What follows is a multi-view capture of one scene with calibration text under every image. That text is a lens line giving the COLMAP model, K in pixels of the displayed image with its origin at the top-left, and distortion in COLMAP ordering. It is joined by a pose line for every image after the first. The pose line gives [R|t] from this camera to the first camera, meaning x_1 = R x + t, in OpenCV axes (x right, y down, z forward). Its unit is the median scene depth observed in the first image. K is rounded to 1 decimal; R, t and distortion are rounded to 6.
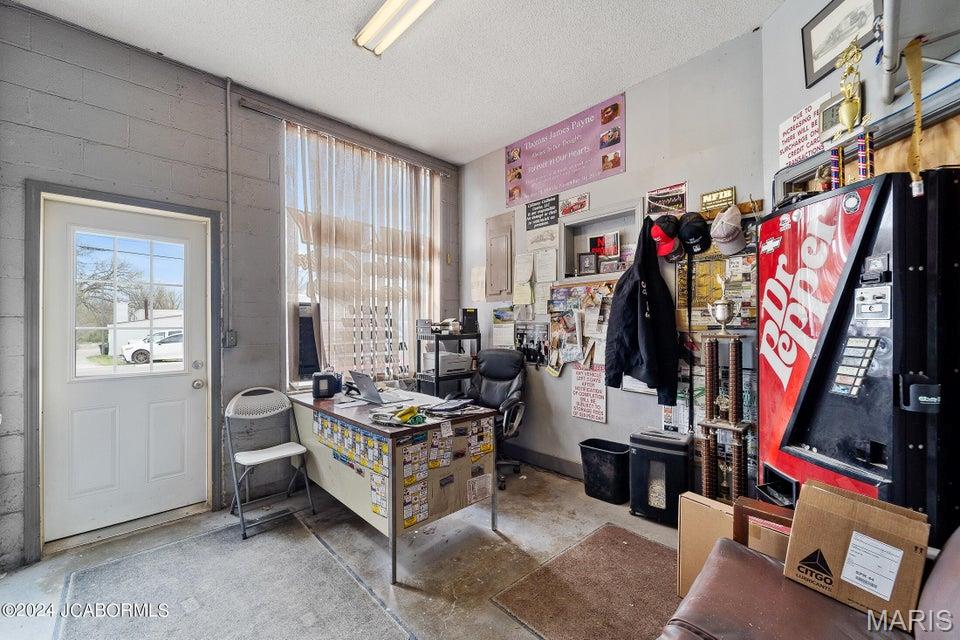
lens RADIAL K [[389.9, 0, 475.3], [0, 389.9, 325.6], [0, 0, 1]] dist [0.000563, 0.000302]
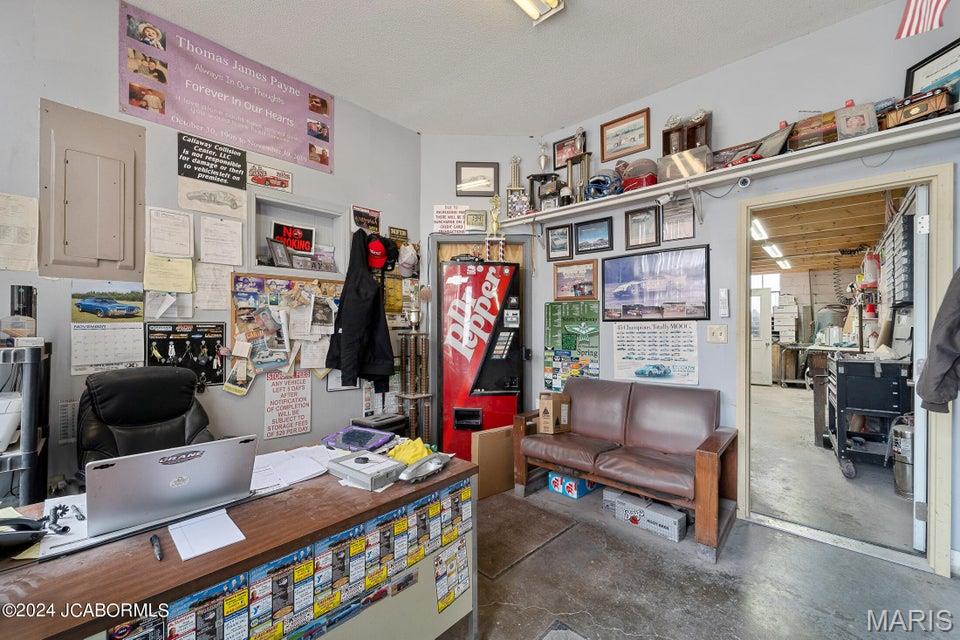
lens RADIAL K [[389.9, 0, 475.3], [0, 389.9, 325.6], [0, 0, 1]] dist [0.000563, 0.000302]
pose [[-0.064274, 0.008050, 0.997900, -0.617237], [0.002280, 0.999966, -0.007919, 0.006051], [-0.997930, 0.001767, -0.064291, 0.665819]]
